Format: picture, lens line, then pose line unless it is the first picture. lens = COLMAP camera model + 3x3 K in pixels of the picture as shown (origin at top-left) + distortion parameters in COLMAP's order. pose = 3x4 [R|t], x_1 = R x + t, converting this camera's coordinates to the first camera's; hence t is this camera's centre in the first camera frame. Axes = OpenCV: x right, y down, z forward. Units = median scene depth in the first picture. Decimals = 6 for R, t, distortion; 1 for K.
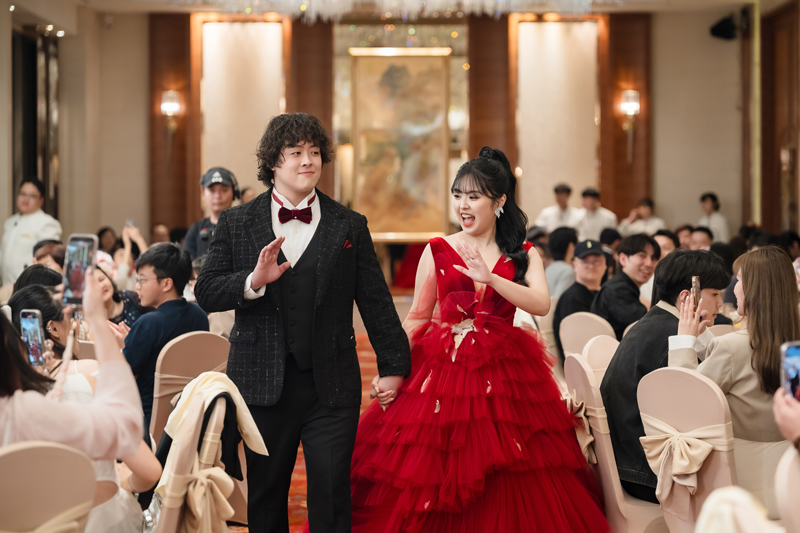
lens RADIAL K [[1635.6, 0, 399.2], [0, 1635.6, 264.5], [0, 0, 1]] dist [-0.183878, 0.000000]
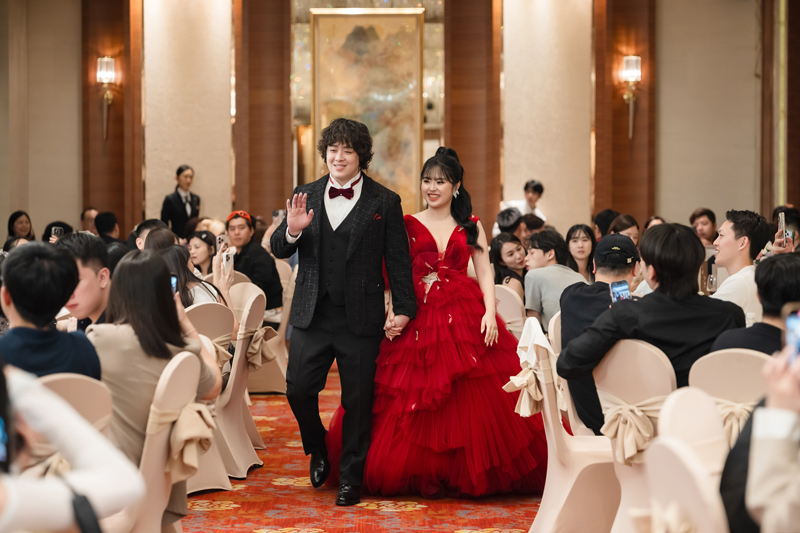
lens RADIAL K [[1635.6, 0, 394.7], [0, 1635.6, 267.2], [0, 0, 1]] dist [-0.183878, 0.000000]
pose [[0.999752, 0.007223, 0.021047, -0.001844], [-0.007249, 0.999973, 0.001169, 0.005828], [-0.021038, -0.001321, 0.999778, 0.125419]]
